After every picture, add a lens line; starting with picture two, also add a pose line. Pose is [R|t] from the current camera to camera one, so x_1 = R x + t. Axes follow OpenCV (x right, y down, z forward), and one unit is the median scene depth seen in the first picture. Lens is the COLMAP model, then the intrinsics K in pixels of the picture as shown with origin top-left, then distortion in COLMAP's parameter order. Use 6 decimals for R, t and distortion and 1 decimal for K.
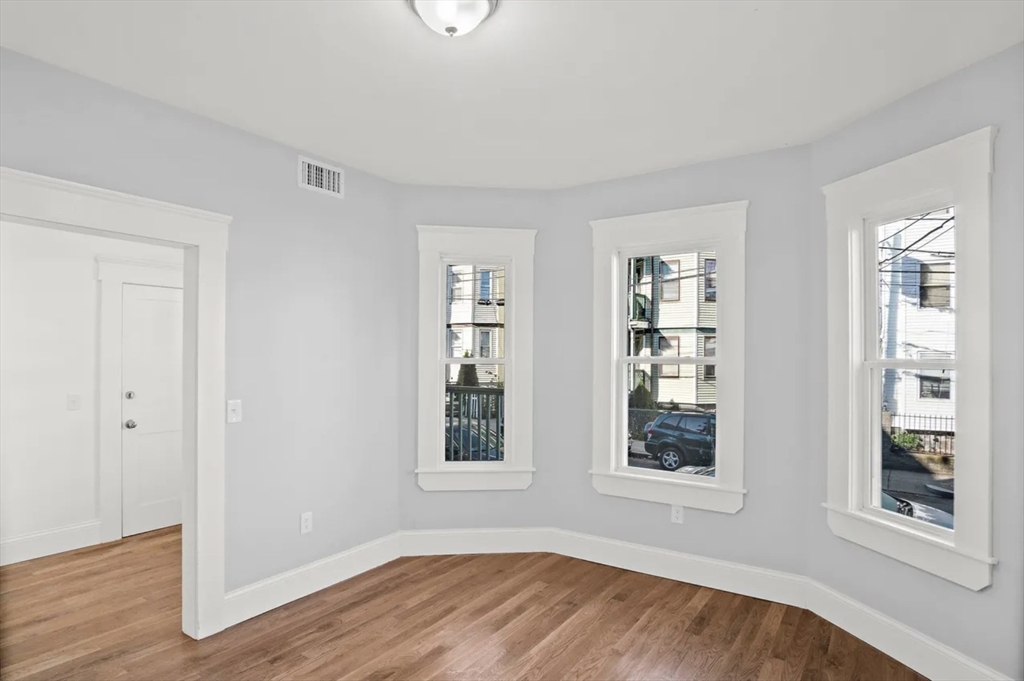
lens RADIAL K [[565.1, 0, 509.9], [0, 565.1, 346.4], [0, 0, 1]] dist [-0.022340, -0.000302]
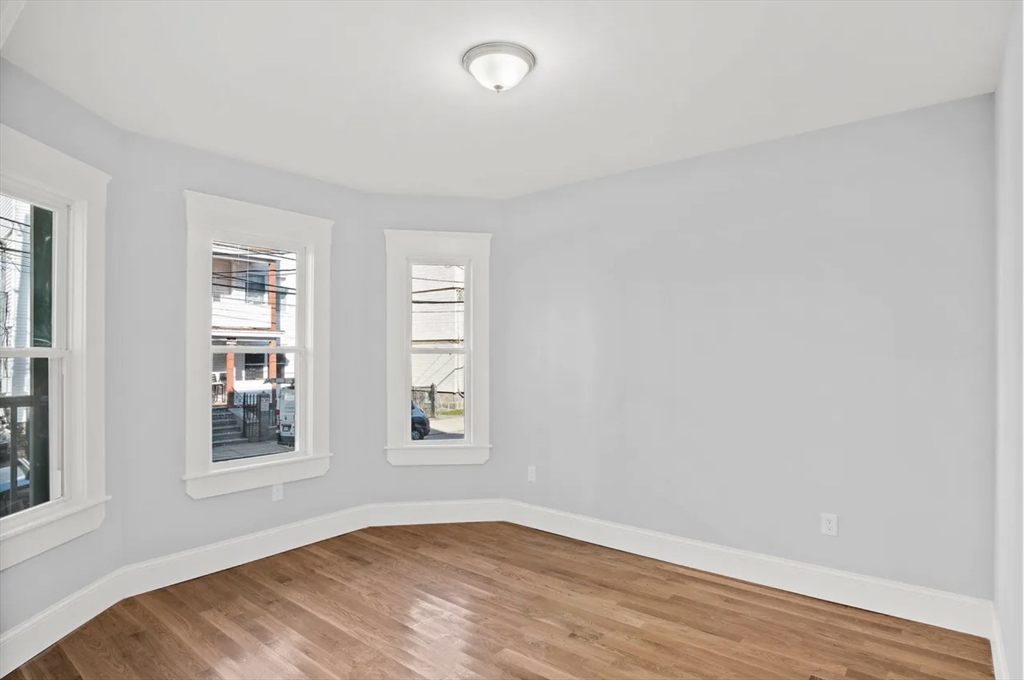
lens RADIAL K [[565.1, 0, 509.9], [0, 565.1, 345.9], [0, 0, 1]] dist [-0.022340, -0.000302]
pose [[0.090787, -0.003862, 0.995863, -0.787091], [-0.014965, 0.999874, 0.005242, 0.003693], [-0.995758, -0.015379, 0.090717, 0.492482]]
